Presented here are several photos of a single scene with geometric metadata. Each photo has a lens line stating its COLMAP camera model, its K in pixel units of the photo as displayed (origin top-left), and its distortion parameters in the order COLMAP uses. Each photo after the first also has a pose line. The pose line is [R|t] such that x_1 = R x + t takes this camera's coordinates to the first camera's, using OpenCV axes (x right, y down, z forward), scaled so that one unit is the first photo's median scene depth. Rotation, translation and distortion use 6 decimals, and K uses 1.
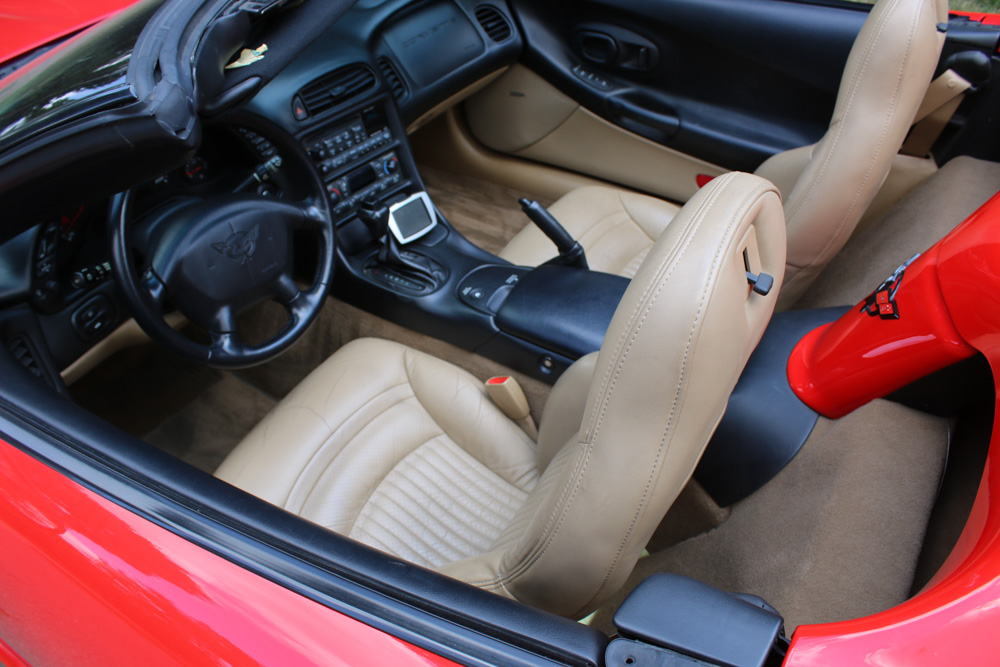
lens RADIAL K [[815.5, 0, 493.5], [0, 815.5, 339.7], [0, 0, 1]] dist [-0.156949, 0.115978]
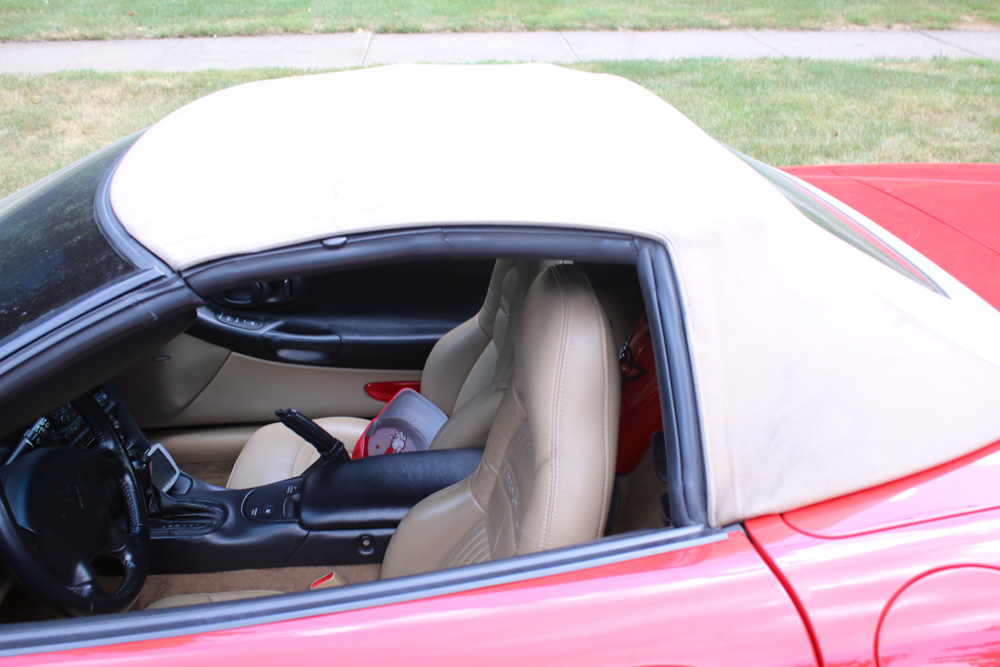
lens RADIAL K [[1031.9, 0, 494.6], [0, 1031.9, 340.0], [0, 0, 1]] dist [-0.092284, 0.000000]
pose [[0.801274, -0.201747, 0.563257, -0.443297], [0.391865, 0.888367, -0.239262, 0.160553], [-0.452108, 0.412435, 0.790883, -0.189129]]
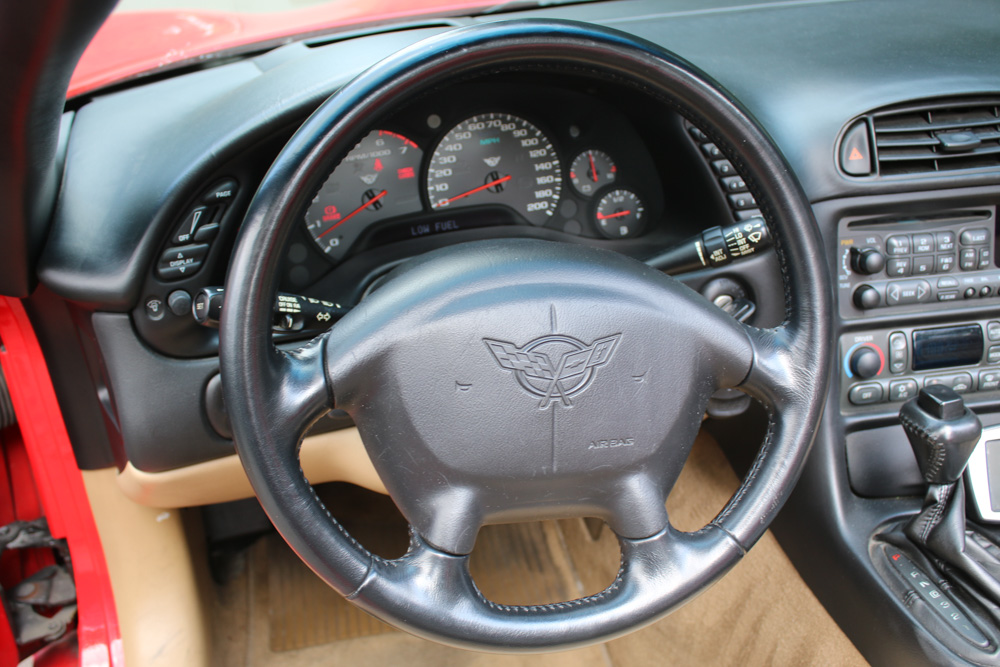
lens RADIAL K [[1031.9, 0, 504.8], [0, 1031.9, 334.9], [0, 0, 1]] dist [-0.092284, 0.000000]
pose [[0.763213, 0.306604, -0.568771, -0.034838], [-0.417281, 0.905955, -0.071566, -0.066498], [0.493338, 0.291958, 0.819377, 0.438850]]
